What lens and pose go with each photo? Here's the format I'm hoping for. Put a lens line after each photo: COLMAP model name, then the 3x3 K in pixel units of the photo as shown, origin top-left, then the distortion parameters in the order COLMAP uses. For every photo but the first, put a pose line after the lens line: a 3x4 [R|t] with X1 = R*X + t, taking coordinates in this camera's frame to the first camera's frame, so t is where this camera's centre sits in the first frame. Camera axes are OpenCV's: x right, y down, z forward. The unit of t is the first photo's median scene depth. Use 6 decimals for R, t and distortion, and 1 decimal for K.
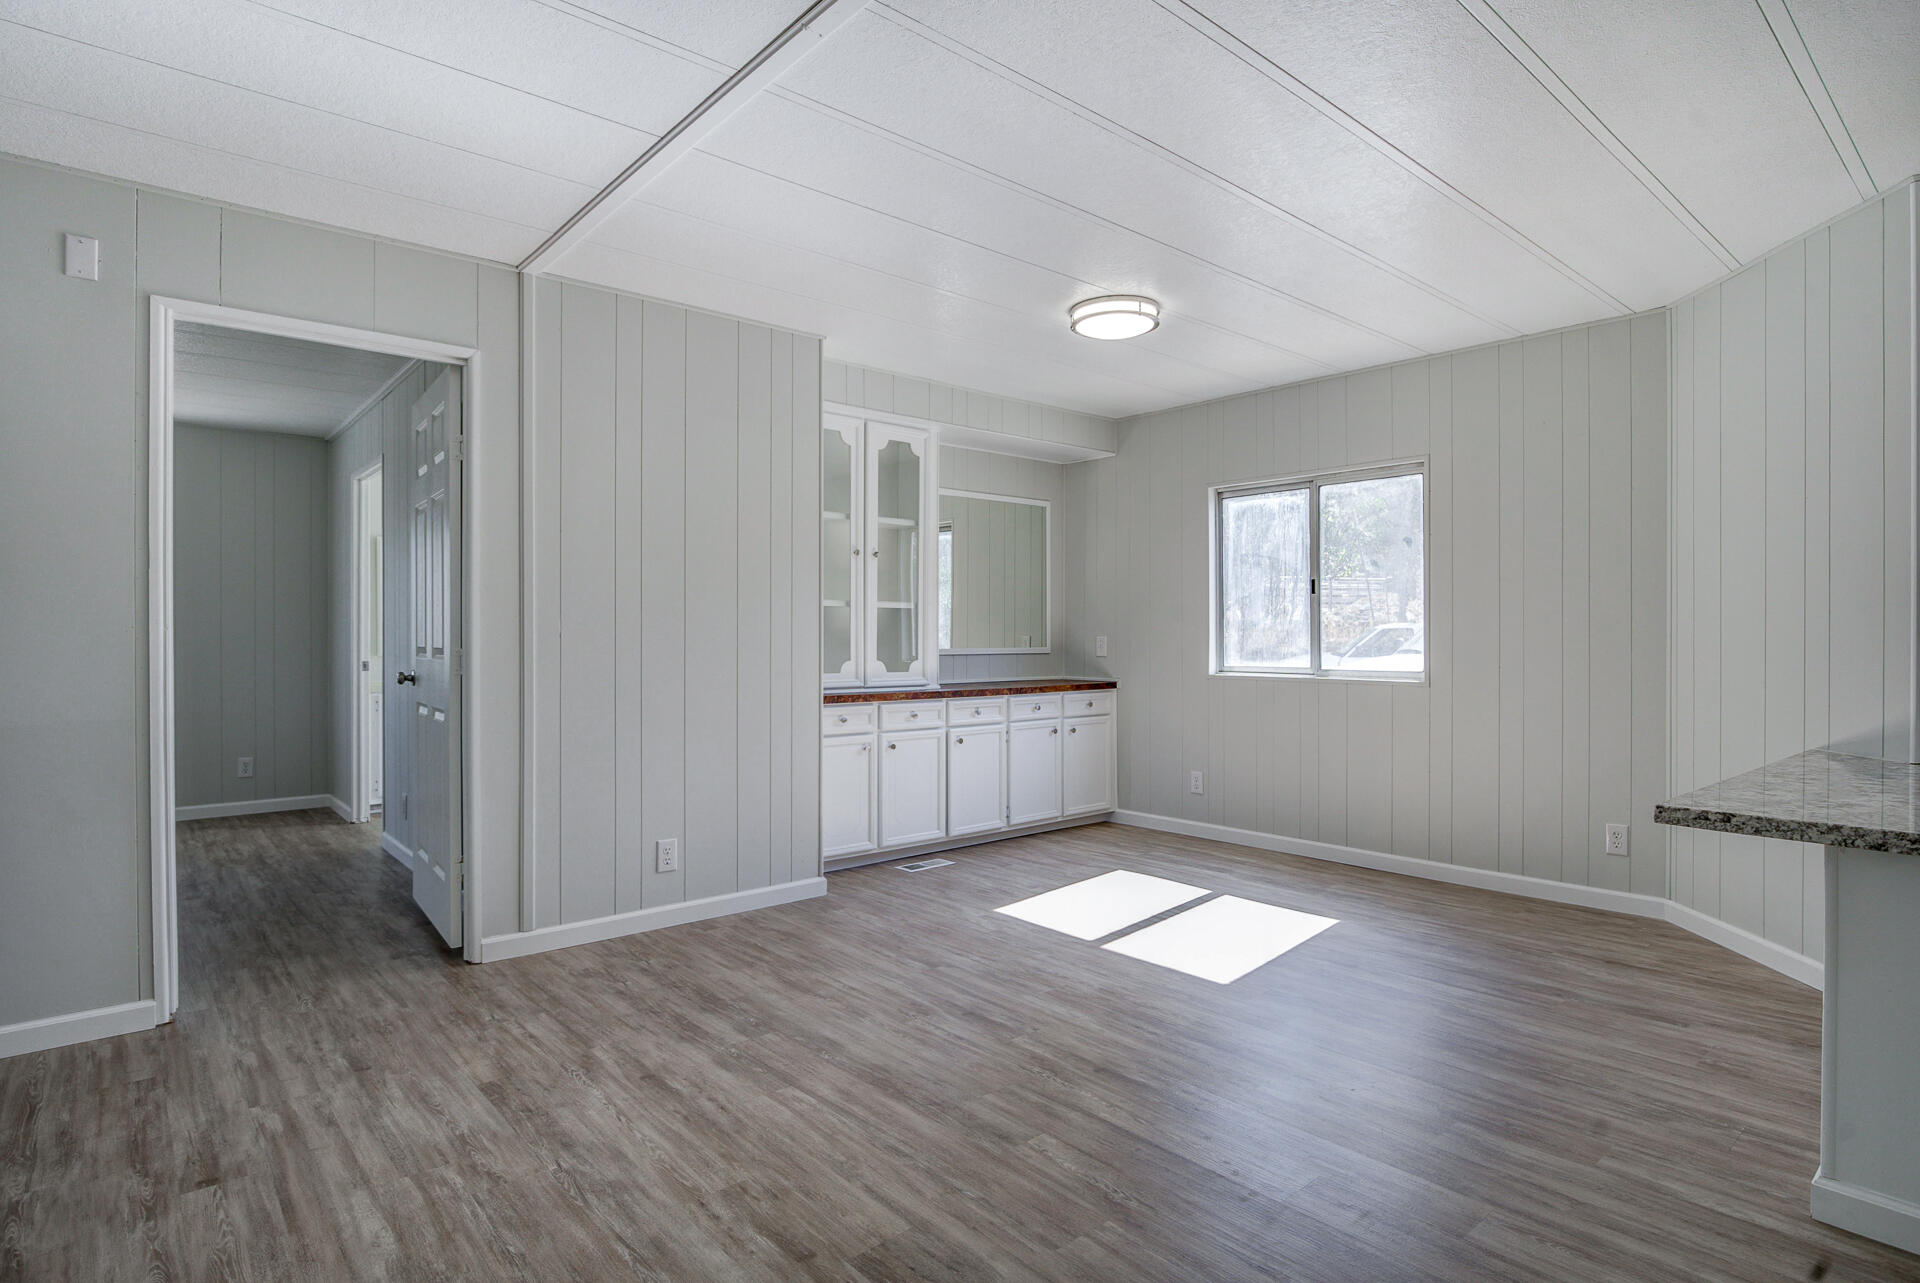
lens RADIAL K [[1014.7, 0, 969.9], [0, 1014.7, 631.0], [0, 0, 1]] dist [-0.021140, 0.000323]
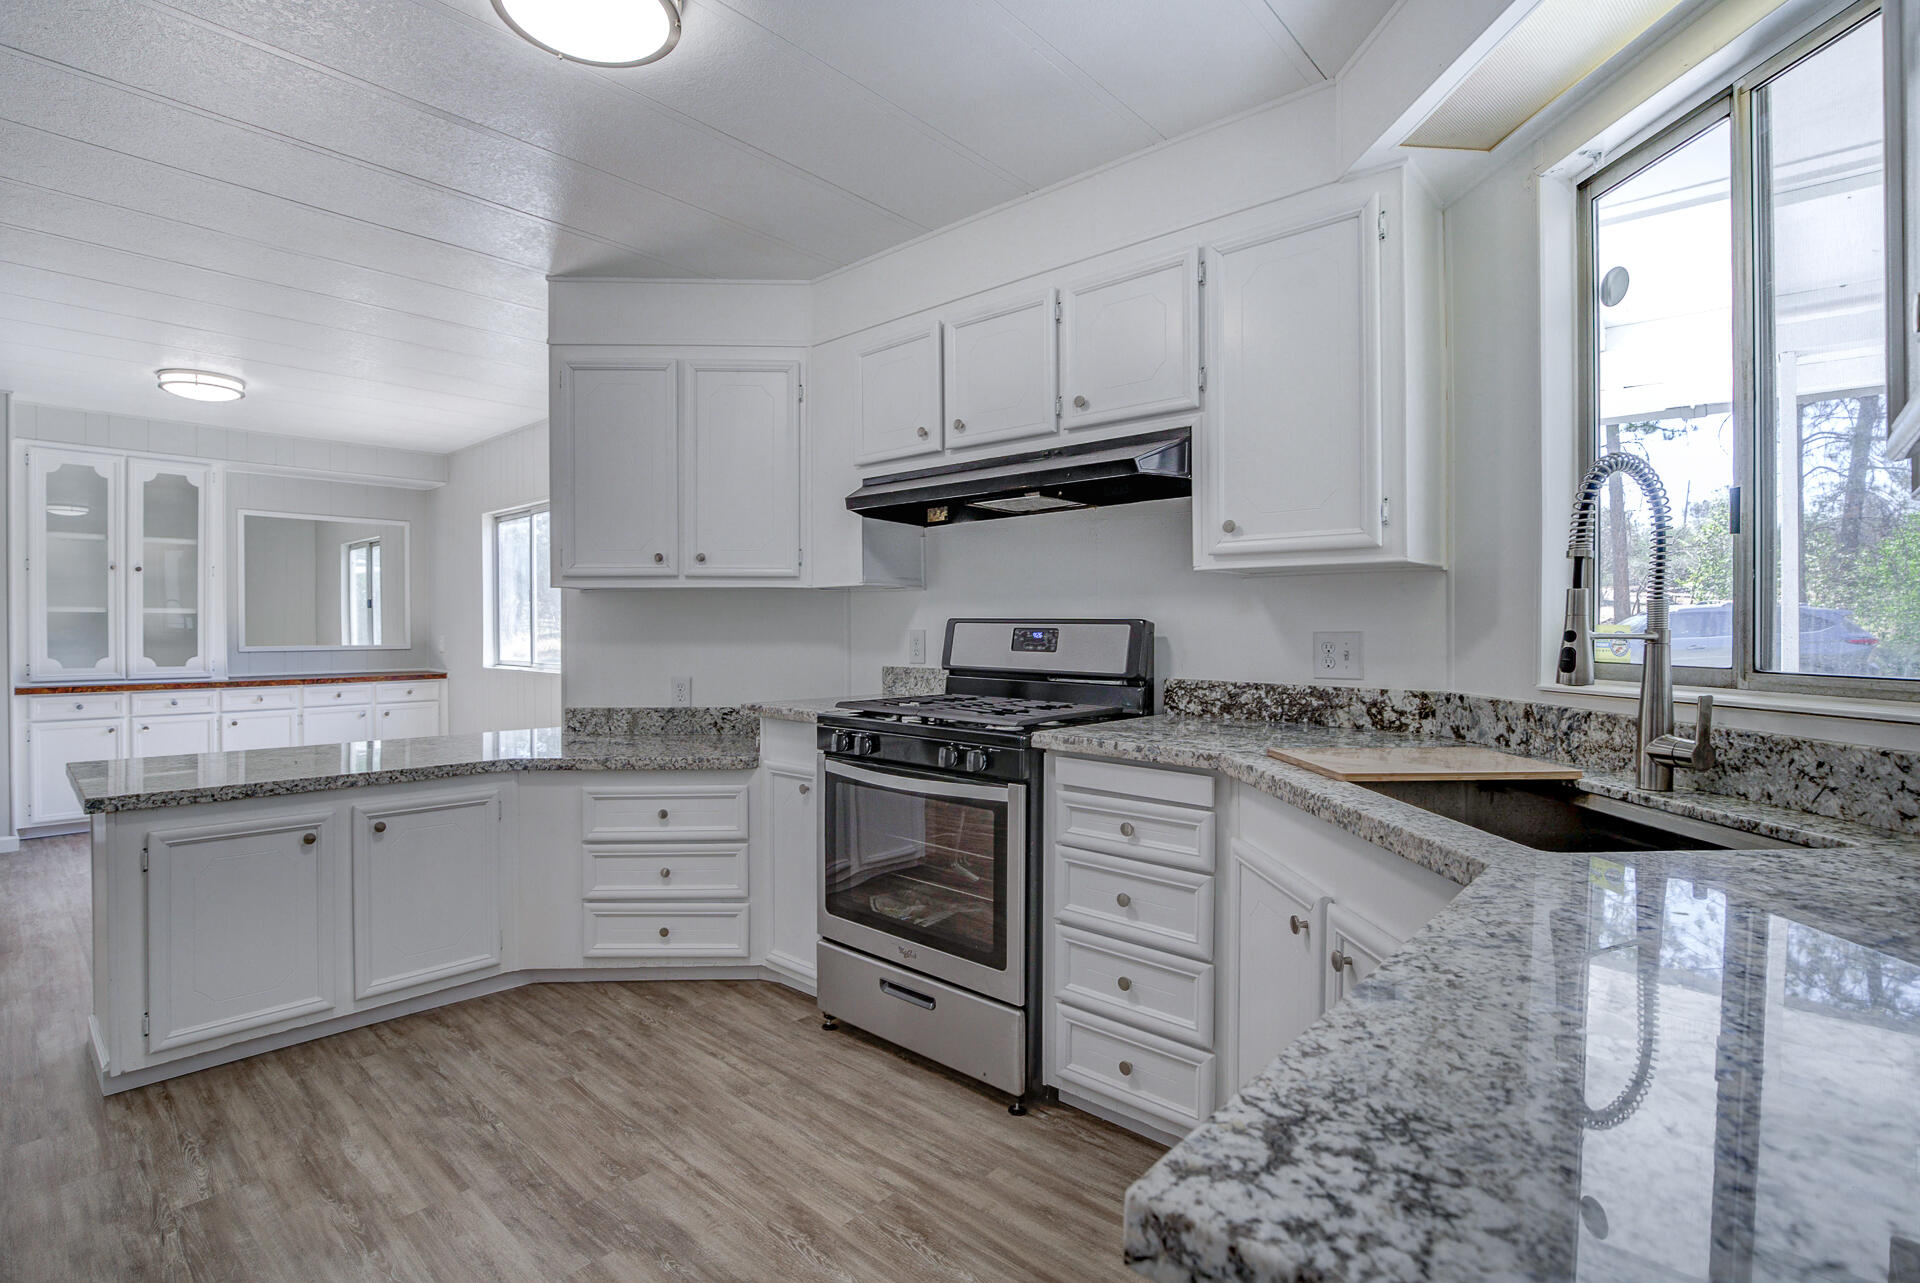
lens RADIAL K [[897.3, 0, 952.2], [0, 897.3, 635.9], [0, 0, 1]] dist [-0.040640, 0.008934]
pose [[0.992785, 0.000081, 0.119909, 1.086896], [-0.001891, 0.999886, 0.014976, -0.019790], [-0.119894, -0.015095, 0.992672, -0.208683]]
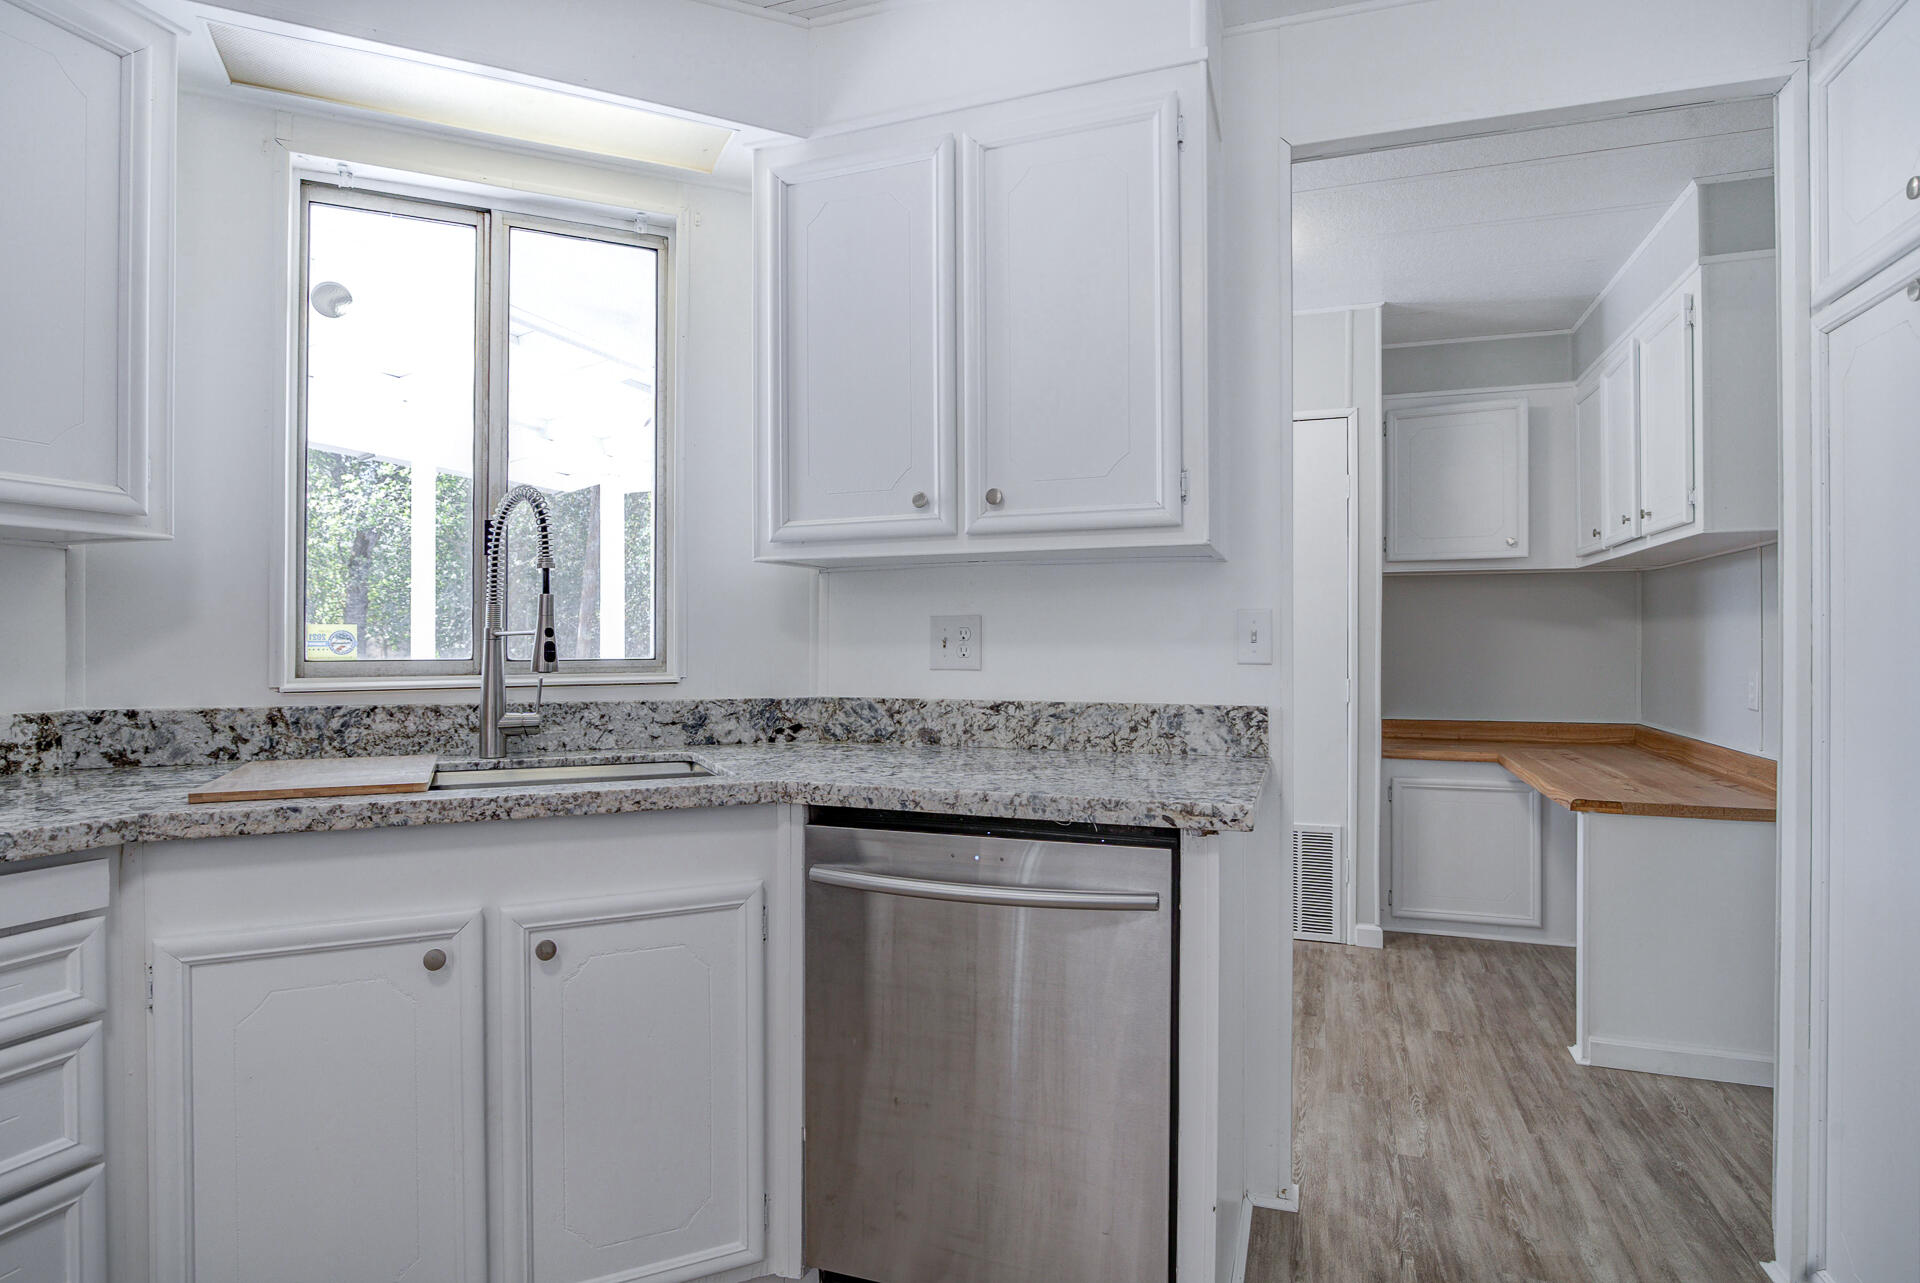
lens RADIAL K [[997.5, 0, 960.0], [0, 997.5, 641.5], [0, 0, 1]] dist [-0.024276, 0.003033]
pose [[-0.486830, -0.000120, 0.873497, 0.828132], [-0.004321, 0.999988, -0.002271, -0.009560], [-0.873486, -0.004880, -0.486825, 0.201938]]
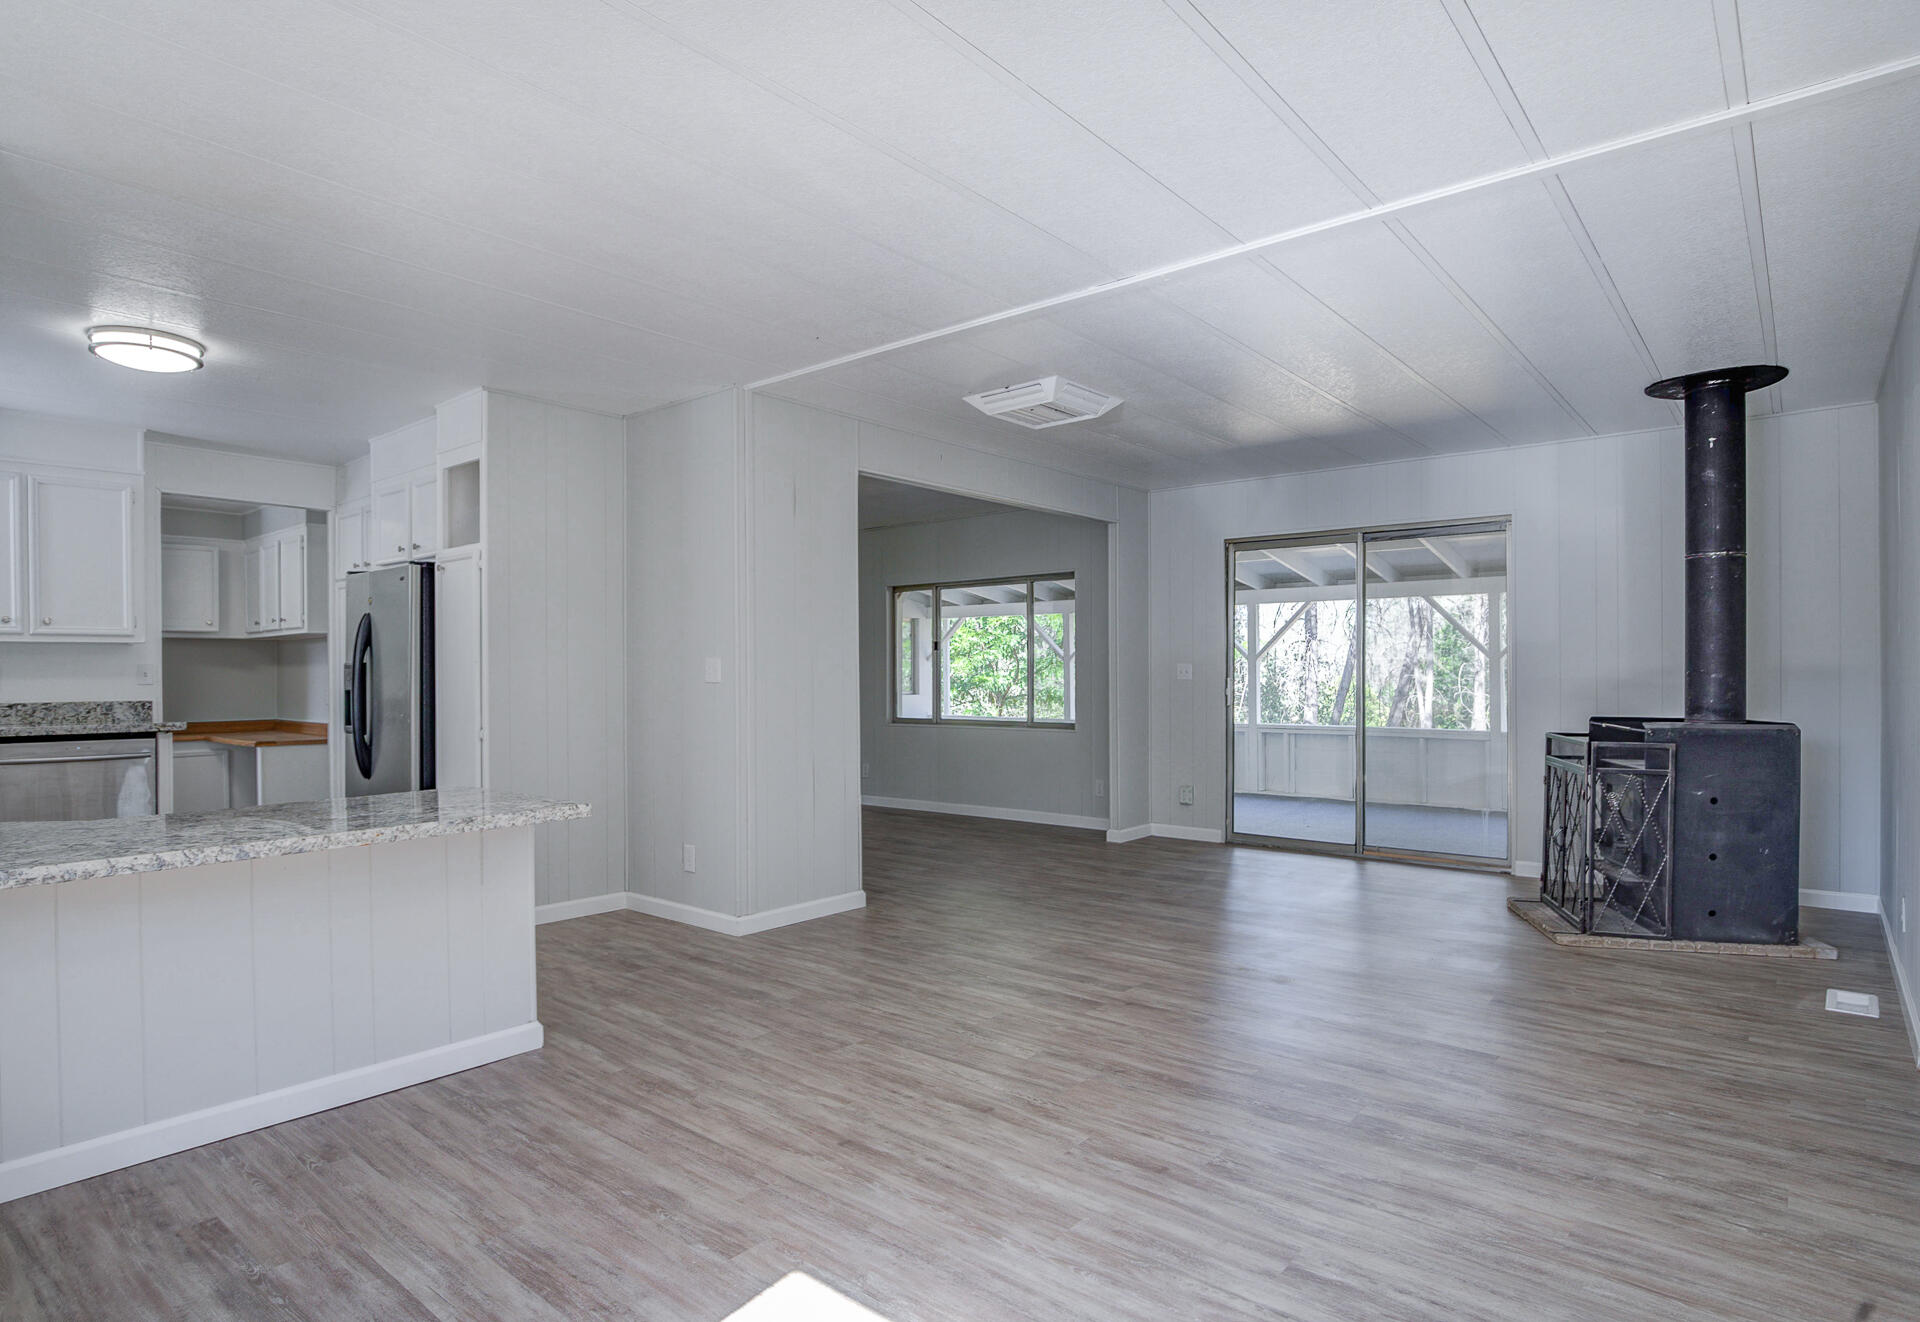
lens RADIAL K [[1053.1, 0, 957.8], [0, 1053.1, 673.4], [0, 0, 1]] dist [-0.002555, -0.000617]
pose [[-0.990564, 0.004642, -0.136976, 0.229416], [0.005362, 0.999974, -0.004890, -0.001753], [0.136949, -0.005578, -0.990562, 1.553277]]
